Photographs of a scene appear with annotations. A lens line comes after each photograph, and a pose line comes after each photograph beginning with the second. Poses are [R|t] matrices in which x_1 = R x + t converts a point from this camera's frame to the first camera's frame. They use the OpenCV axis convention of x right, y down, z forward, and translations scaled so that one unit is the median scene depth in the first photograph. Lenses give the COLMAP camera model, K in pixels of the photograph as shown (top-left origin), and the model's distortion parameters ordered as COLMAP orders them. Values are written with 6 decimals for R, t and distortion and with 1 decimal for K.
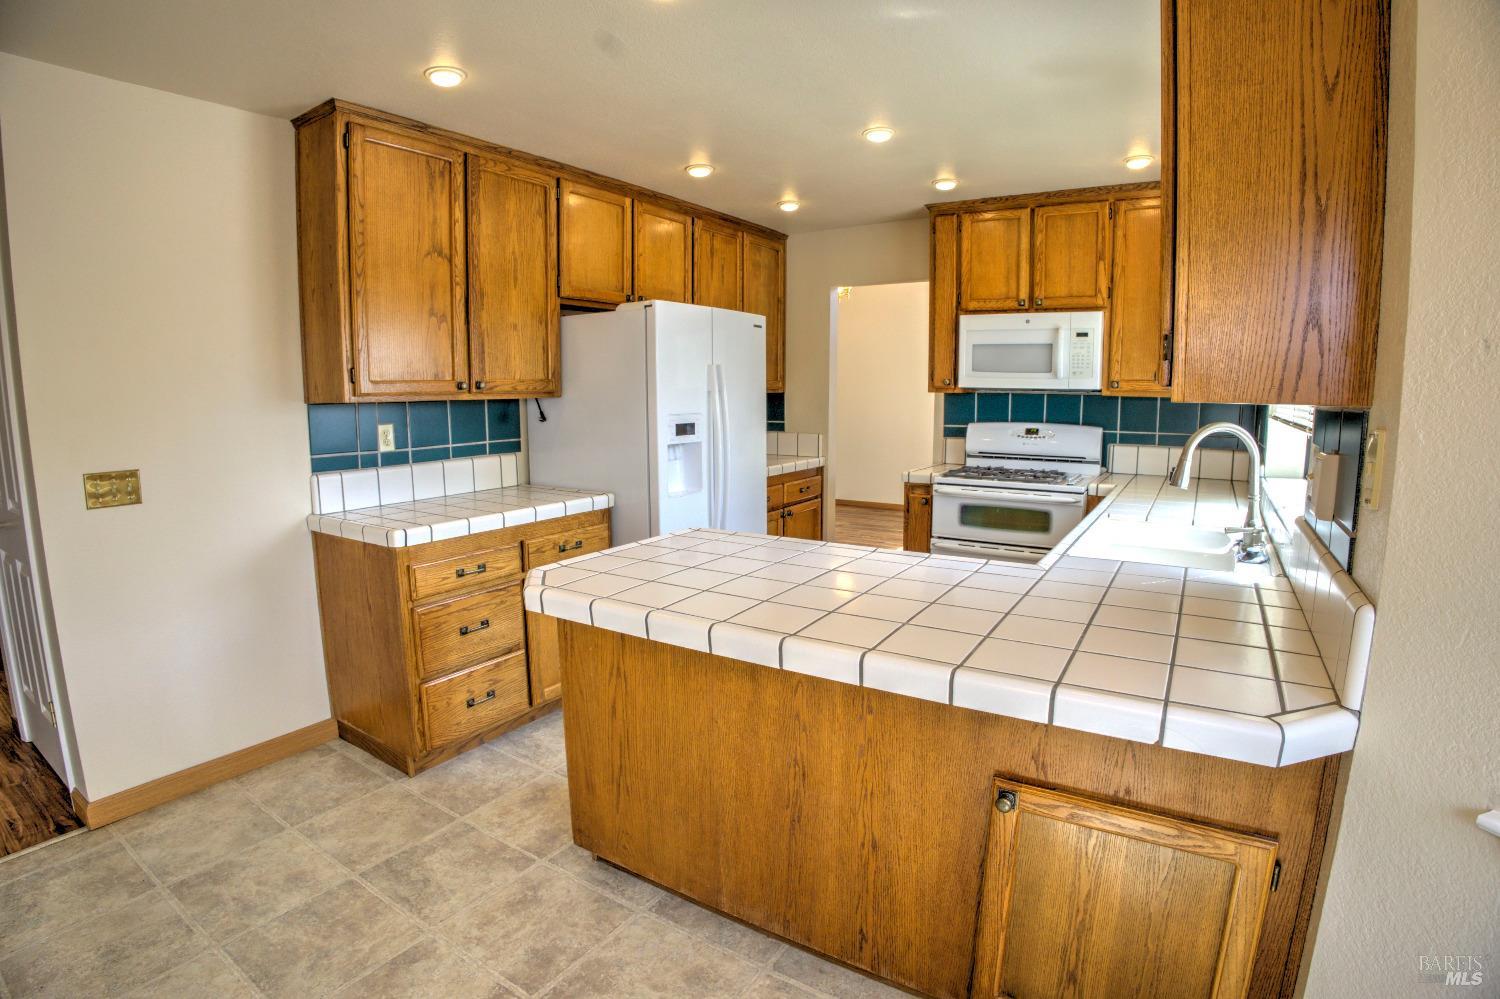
lens RADIAL K [[753.6, 0, 750.0], [0, 753.6, 499.5], [0, 0, 1]] dist [-0.144825, 0.039398]
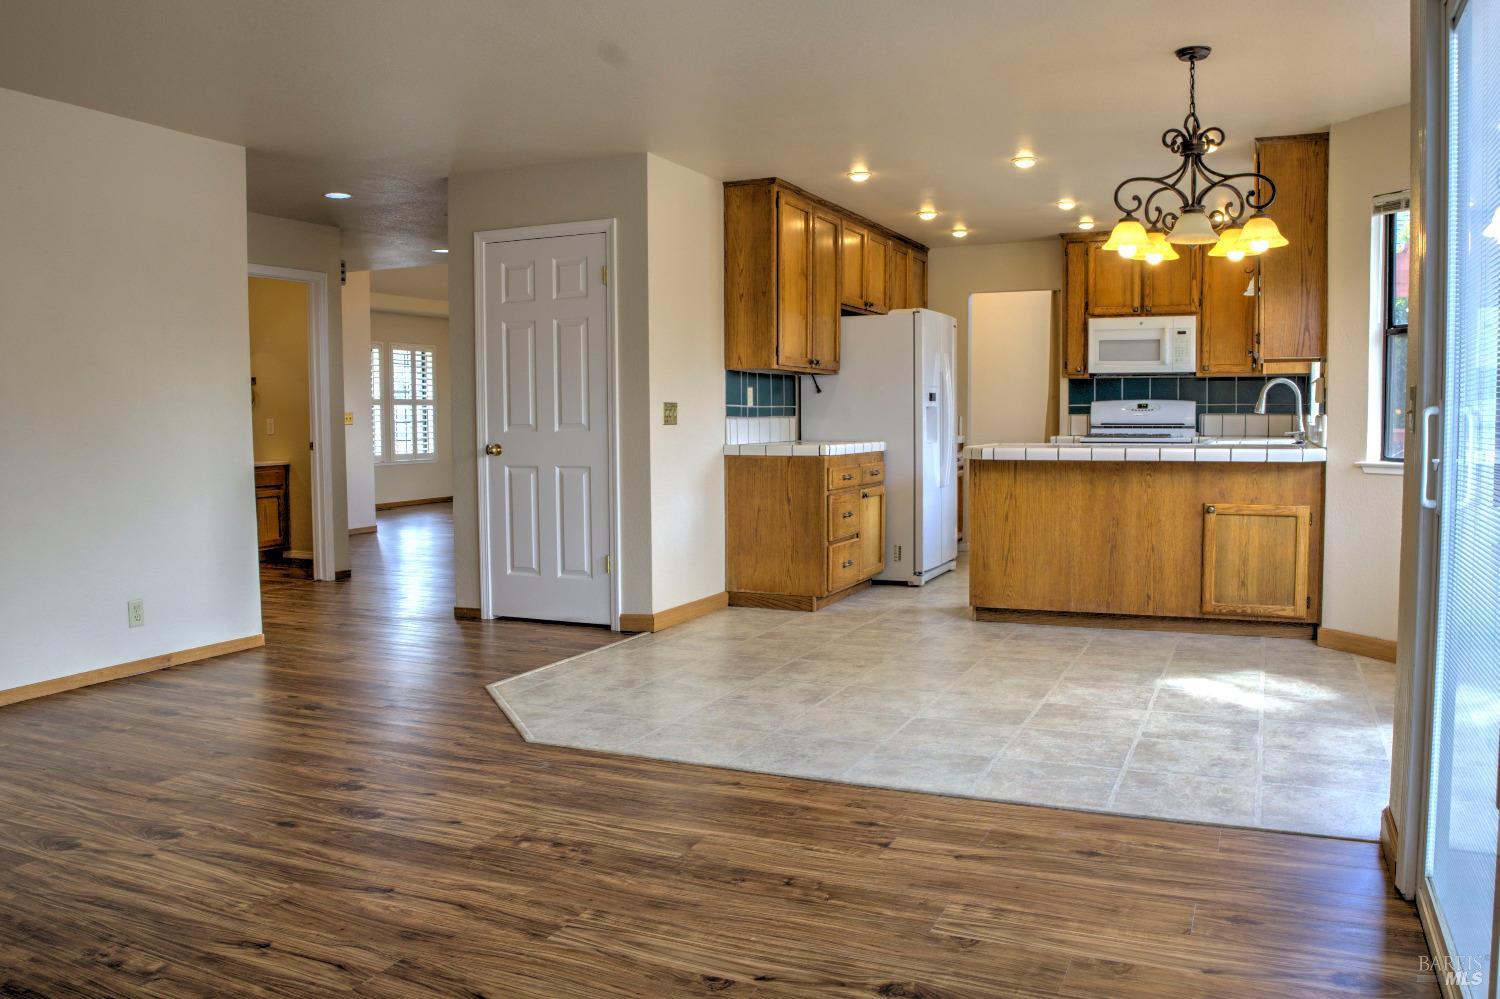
lens RADIAL K [[1145.4, 0, 771.5], [0, 1145.4, 495.0], [0, 0, 1]] dist [-0.122452, 0.064417]
pose [[0.988538, -0.014081, 0.150314, -0.654318], [0.025457, 0.996931, -0.074028, 0.224939], [-0.148810, 0.077006, 0.985863, -0.992835]]
